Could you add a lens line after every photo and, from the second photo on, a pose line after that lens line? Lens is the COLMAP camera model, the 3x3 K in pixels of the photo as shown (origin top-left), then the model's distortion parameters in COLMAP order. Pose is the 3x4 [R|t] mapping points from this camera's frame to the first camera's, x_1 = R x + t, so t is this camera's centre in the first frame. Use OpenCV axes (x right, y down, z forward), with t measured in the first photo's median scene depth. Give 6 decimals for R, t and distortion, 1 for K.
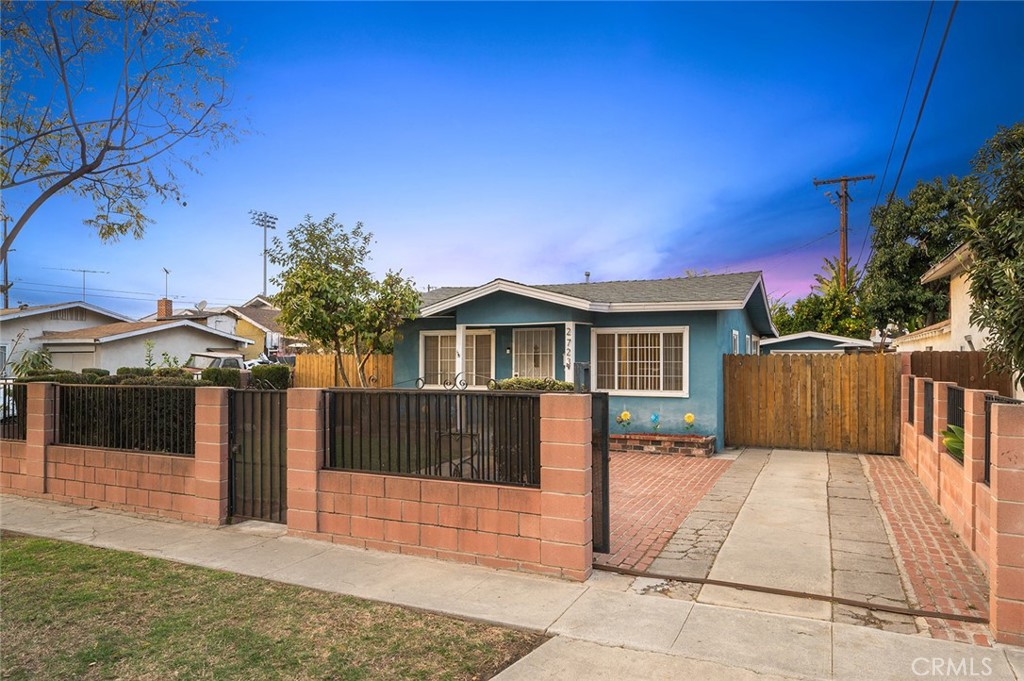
lens RADIAL K [[647.3, 0, 512.0], [0, 647.3, 340.5], [0, 0, 1]] dist [-0.003672, -0.001900]
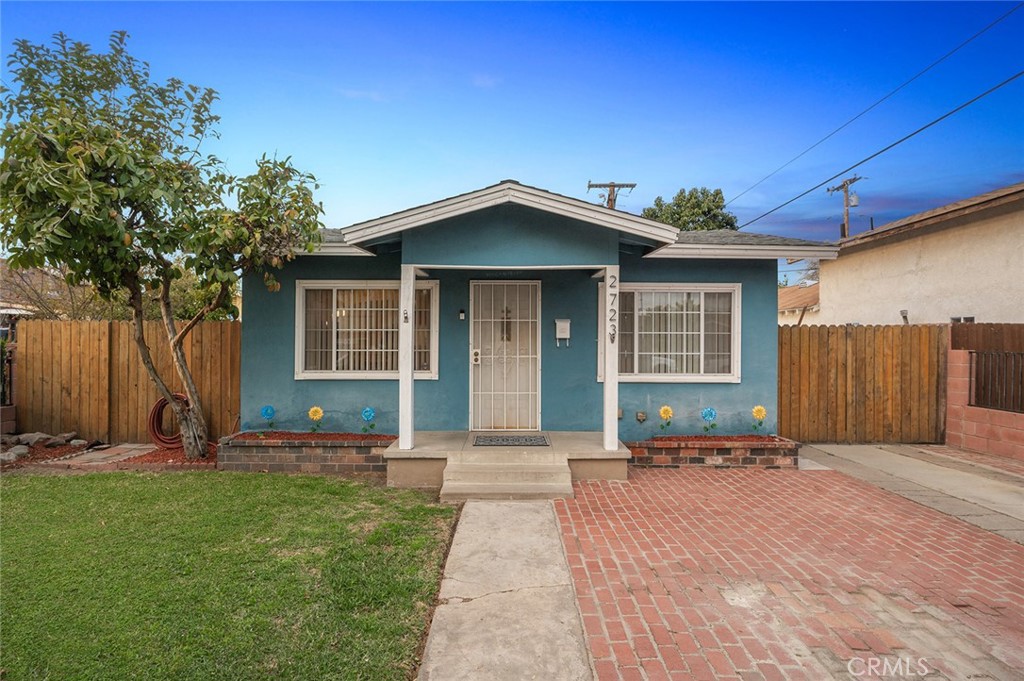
lens RADIAL K [[543.2, 0, 510.6], [0, 543.2, 337.3], [0, 0, 1]] dist [-0.000362, -0.000122]
pose [[0.902657, 0.006313, 0.430314, -0.213383], [-0.015750, 0.999707, 0.018373, 0.029853], [-0.430072, -0.023362, 0.902492, 0.554384]]
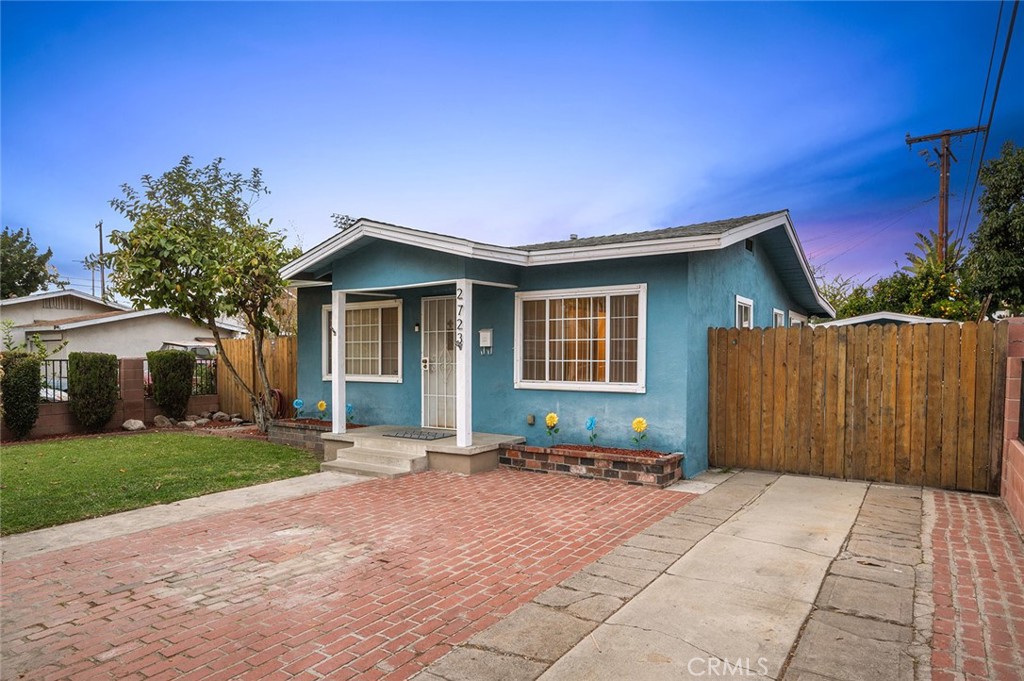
lens RADIAL K [[615.5, 0, 504.7], [0, 615.5, 369.8], [0, 0, 1]] dist [0.001738, -0.000134]
pose [[0.988463, 0.003507, -0.151424, 0.222131], [0.003992, 0.998781, 0.049192, 0.032550], [0.151412, -0.049229, 0.987244, 0.356490]]
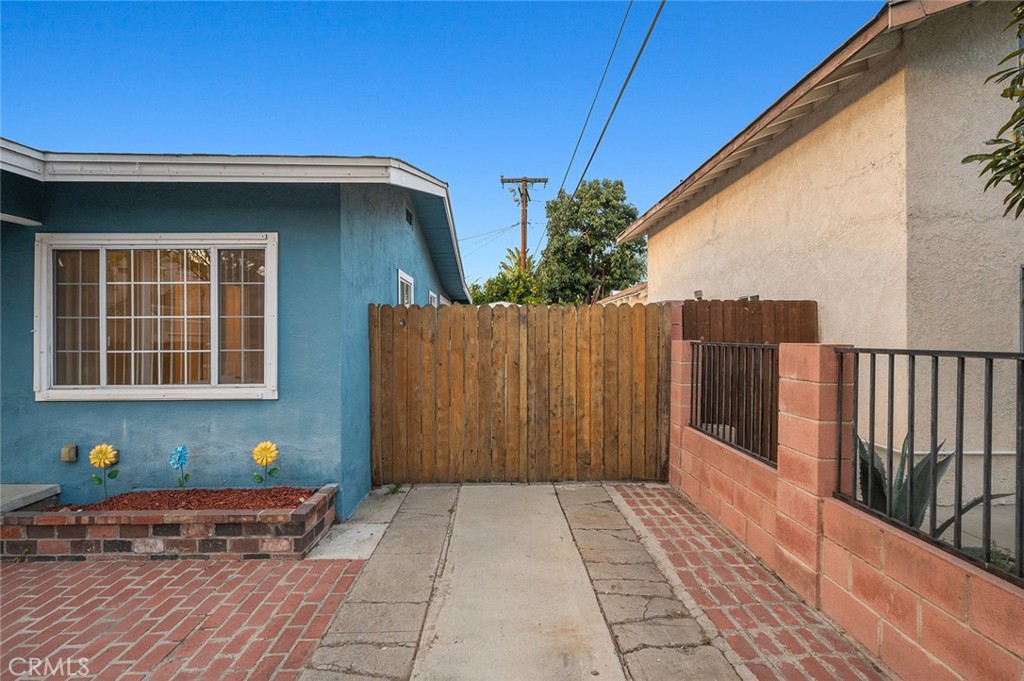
lens RADIAL K [[488.6, 0, 507.2], [0, 488.6, 337.7], [0, 0, 1]] dist [0.000252, 0.000275]
pose [[0.895250, -0.007457, 0.445502, 0.259957], [-0.005519, 0.999598, 0.027823, 0.036556], [-0.445530, -0.027368, 0.894849, 0.628251]]
